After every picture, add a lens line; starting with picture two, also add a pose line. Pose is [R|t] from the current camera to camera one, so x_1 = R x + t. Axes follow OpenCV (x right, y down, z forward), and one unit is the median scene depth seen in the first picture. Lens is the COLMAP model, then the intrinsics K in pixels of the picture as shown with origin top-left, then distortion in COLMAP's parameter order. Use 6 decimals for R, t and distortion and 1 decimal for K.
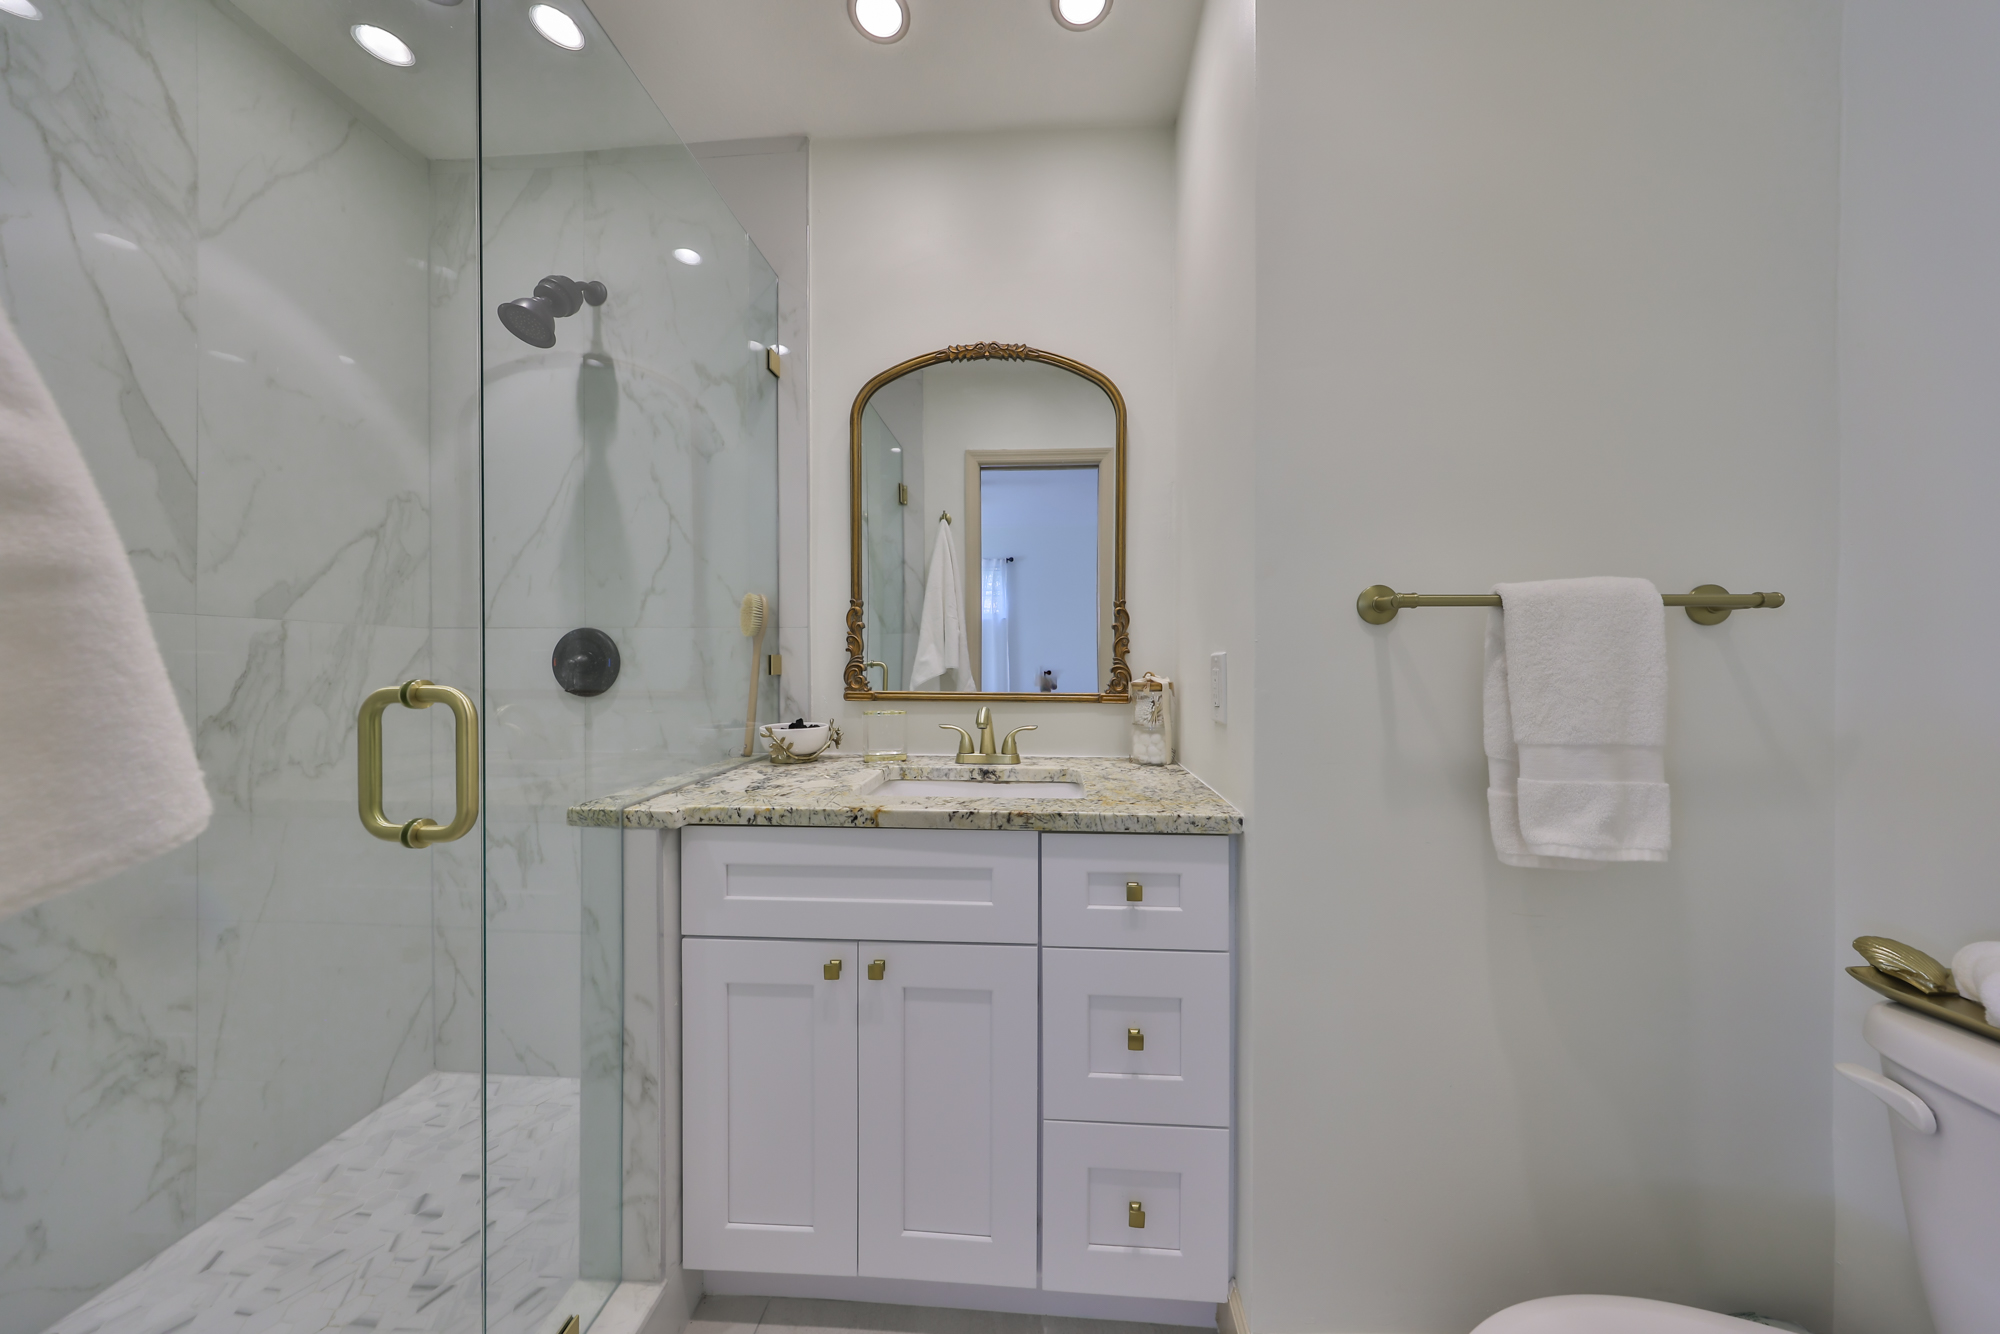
lens RADIAL K [[637.2, 0, 1000.0], [0, 637.2, 667.0], [0, 0, 1]] dist [-0.001764, 0.000072]
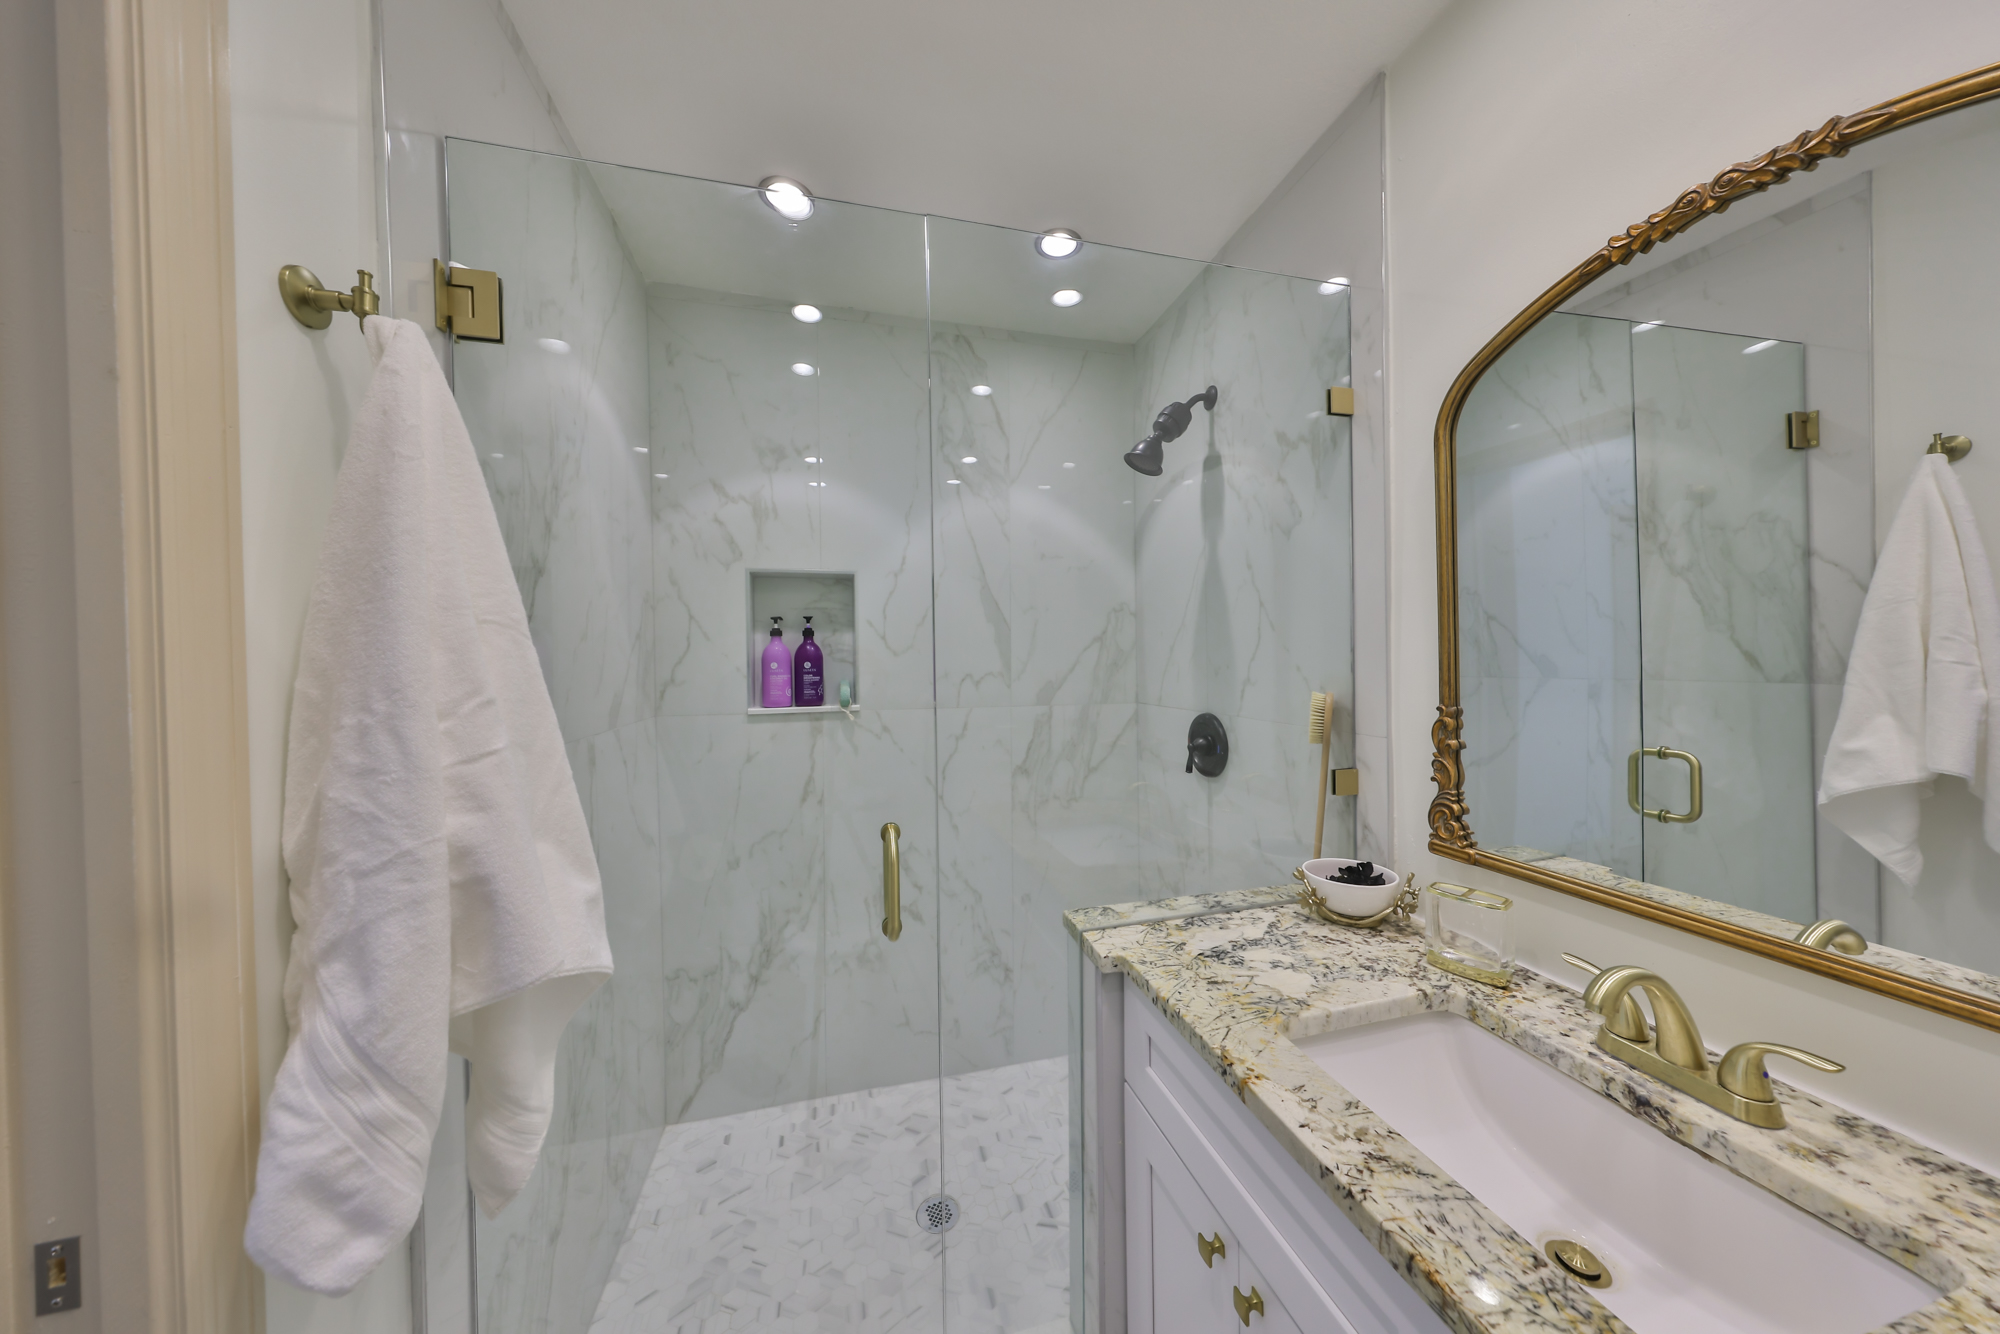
lens RADIAL K [[616.5, 0, 1006.8], [0, 616.5, 665.2], [0, 0, 1]] dist [-0.000780, -0.000043]
pose [[0.323996, 0.001870, -0.946056, 0.238466], [0.016299, 0.999839, 0.007558, -0.161794], [0.945918, -0.017868, 0.323914, 0.352715]]
